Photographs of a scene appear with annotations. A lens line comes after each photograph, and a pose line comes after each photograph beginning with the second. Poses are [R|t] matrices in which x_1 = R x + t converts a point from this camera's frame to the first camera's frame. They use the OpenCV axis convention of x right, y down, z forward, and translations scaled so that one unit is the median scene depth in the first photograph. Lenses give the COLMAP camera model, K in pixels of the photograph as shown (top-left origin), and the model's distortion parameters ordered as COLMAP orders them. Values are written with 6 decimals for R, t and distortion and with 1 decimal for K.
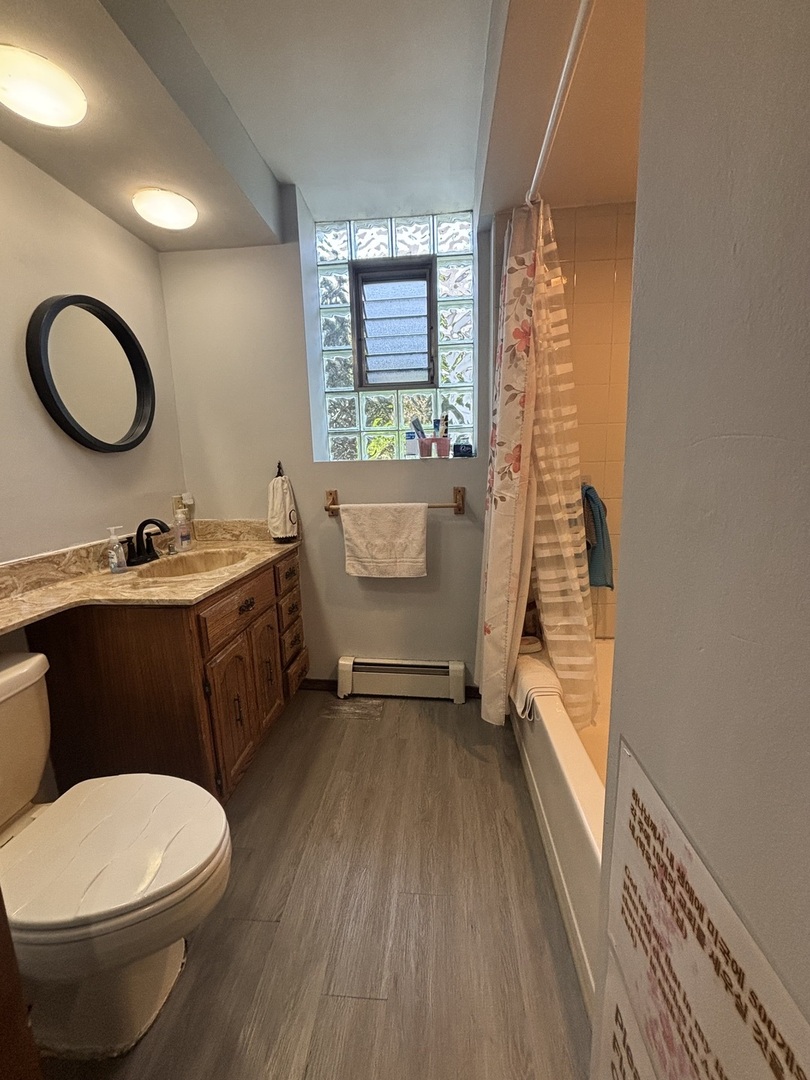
lens RADIAL K [[435.4, 0, 402.1], [0, 435.4, 543.6], [0, 0, 1]] dist [0.011711, -0.000532]
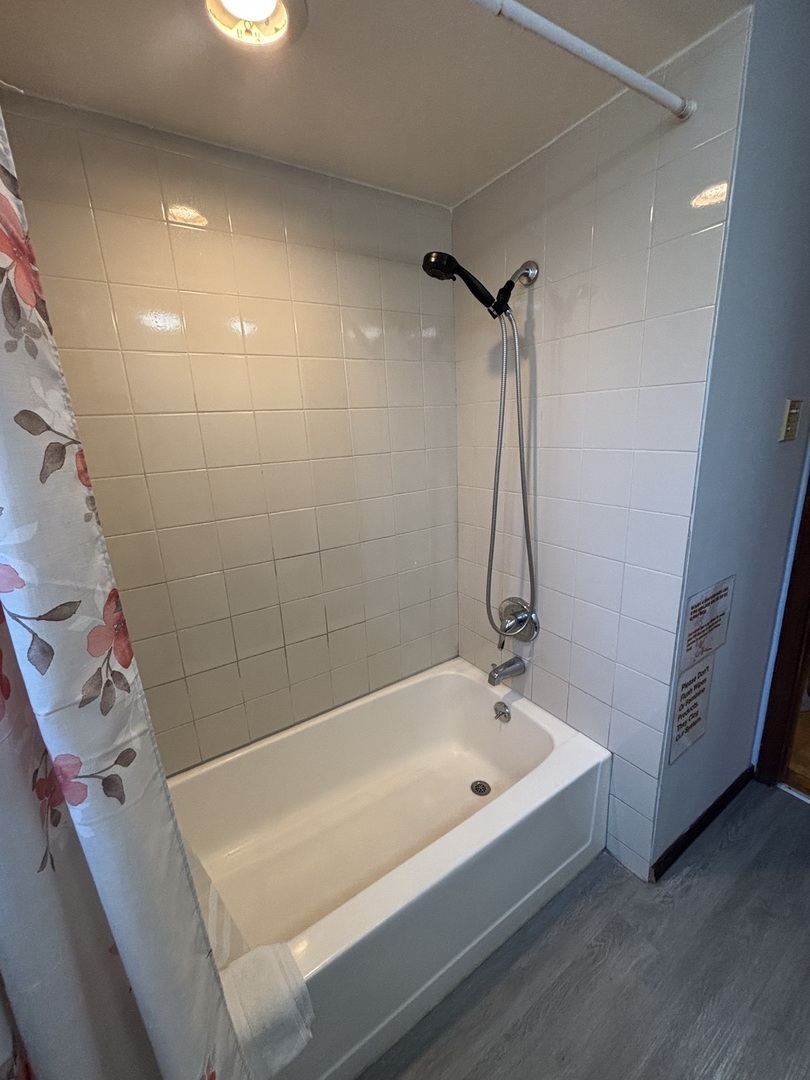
lens RADIAL K [[435.4, 0, 406.4], [0, 435.4, 537.0], [0, 0, 1]] dist [0.011711, -0.000532]
pose [[-0.613148, -0.149191, 0.775752, -0.133894], [0.208800, 0.916474, 0.341289, -0.337409], [-0.761874, 0.371238, -0.530784, 0.998488]]
